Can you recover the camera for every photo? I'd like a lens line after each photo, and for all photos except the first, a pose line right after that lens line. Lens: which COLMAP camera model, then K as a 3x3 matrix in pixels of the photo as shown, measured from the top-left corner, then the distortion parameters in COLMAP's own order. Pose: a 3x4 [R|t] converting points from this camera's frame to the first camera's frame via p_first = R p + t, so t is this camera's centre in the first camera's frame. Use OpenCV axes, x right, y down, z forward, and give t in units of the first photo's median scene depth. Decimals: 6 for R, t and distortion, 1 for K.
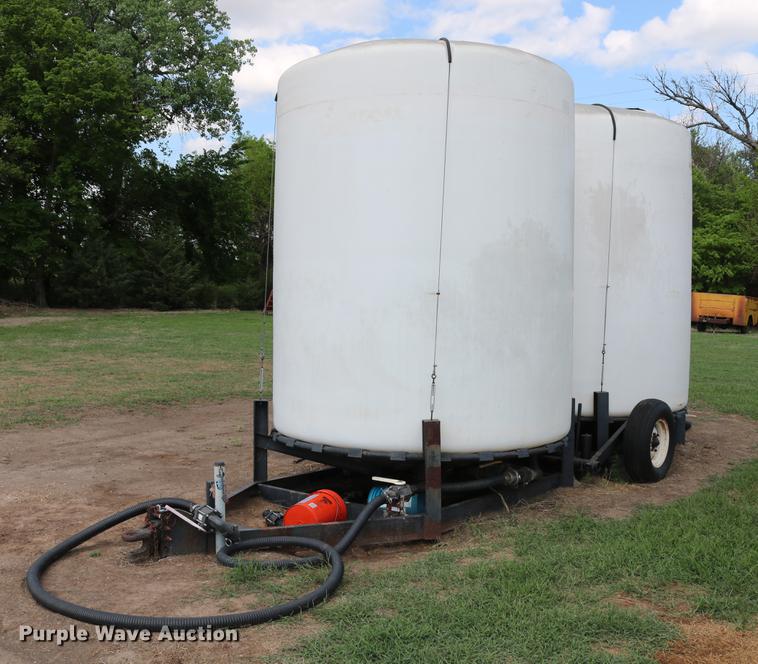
lens RADIAL K [[889.9, 0, 377.2], [0, 889.9, 333.9], [0, 0, 1]] dist [-0.105107, 0.000000]
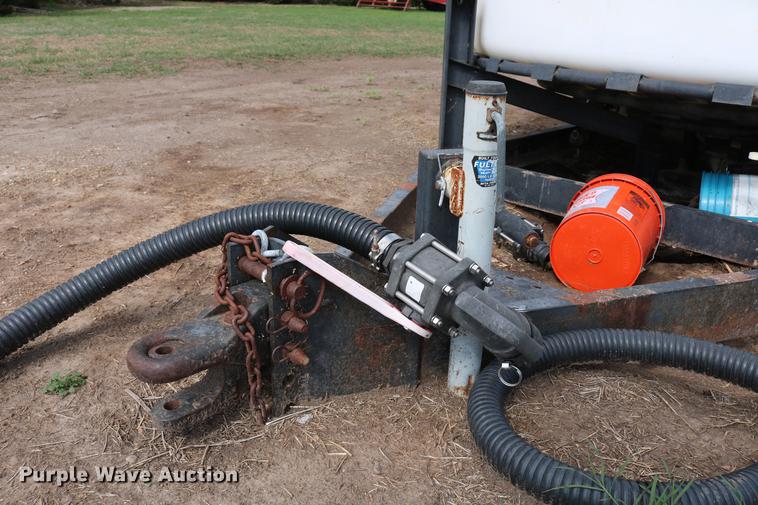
lens RADIAL K [[629.2, 0, 381.5], [0, 629.2, 249.7], [0, 0, 1]] dist [-0.148790, 0.114696]
pose [[0.996854, 0.041559, -0.067492, -0.147368], [-0.017468, 0.945771, 0.324365, 0.100387], [0.077312, -0.322165, 0.943521, 0.612270]]
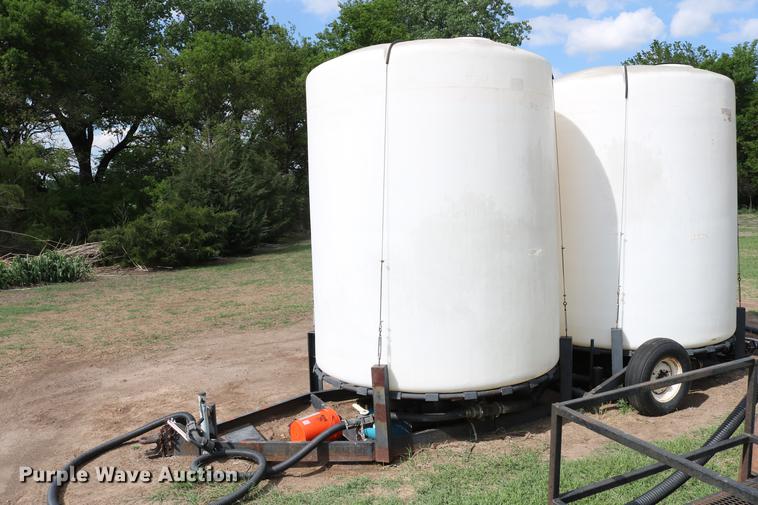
lens RADIAL K [[629.2, 0, 381.3], [0, 629.2, 249.5], [0, 0, 1]] dist [-0.148790, 0.114696]
pose [[0.899565, -0.013969, -0.436562, 0.373238], [0.027873, 0.999287, 0.025460, -0.070462], [0.435896, -0.035071, 0.899314, 0.203843]]
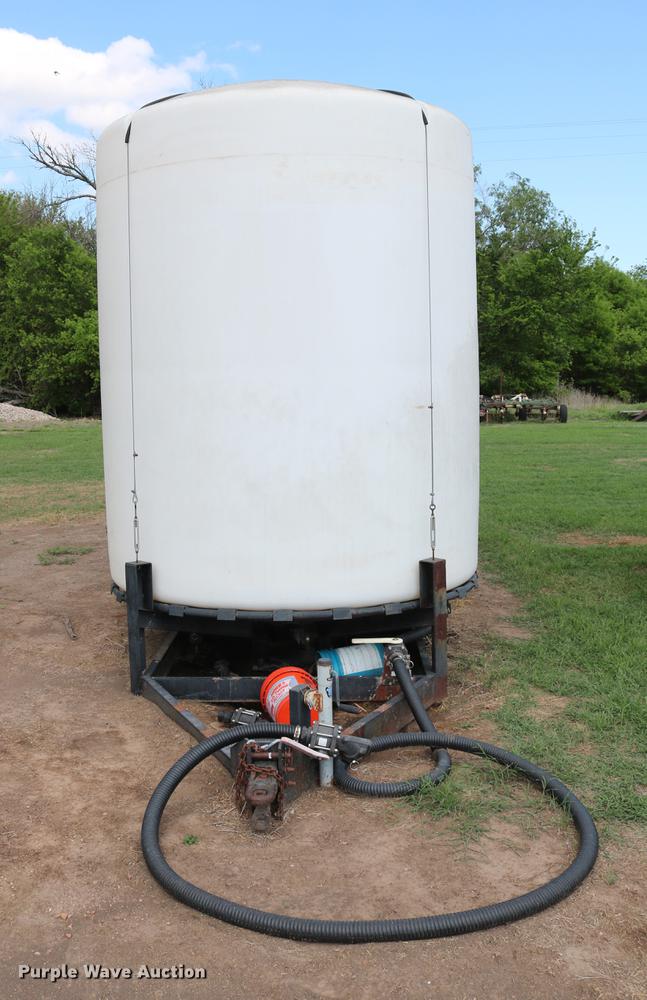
lens RADIAL K [[969.4, 0, 314.6], [0, 969.4, 477.4], [0, 0, 1]] dist [-0.113009, 0.000000]
pose [[0.791638, -0.083022, 0.605323, -0.486035], [0.049118, 0.996166, 0.072392, -0.043466], [-0.609013, -0.027576, 0.792681, 0.298804]]
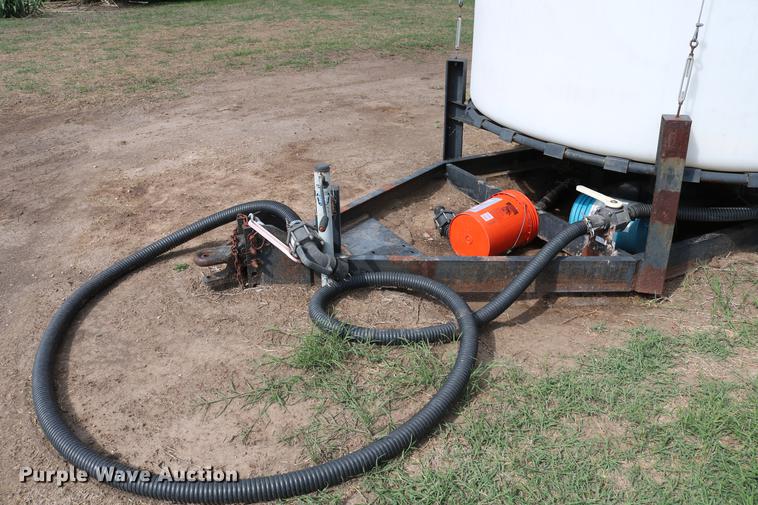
lens RADIAL K [[629.2, 0, 380.4], [0, 629.2, 250.2], [0, 0, 1]] dist [-0.148790, 0.114696]
pose [[0.917100, 0.155389, -0.367125, 0.035225], [0.002171, 0.918947, 0.394376, 0.012898], [0.398650, -0.362479, 0.842429, 0.451767]]
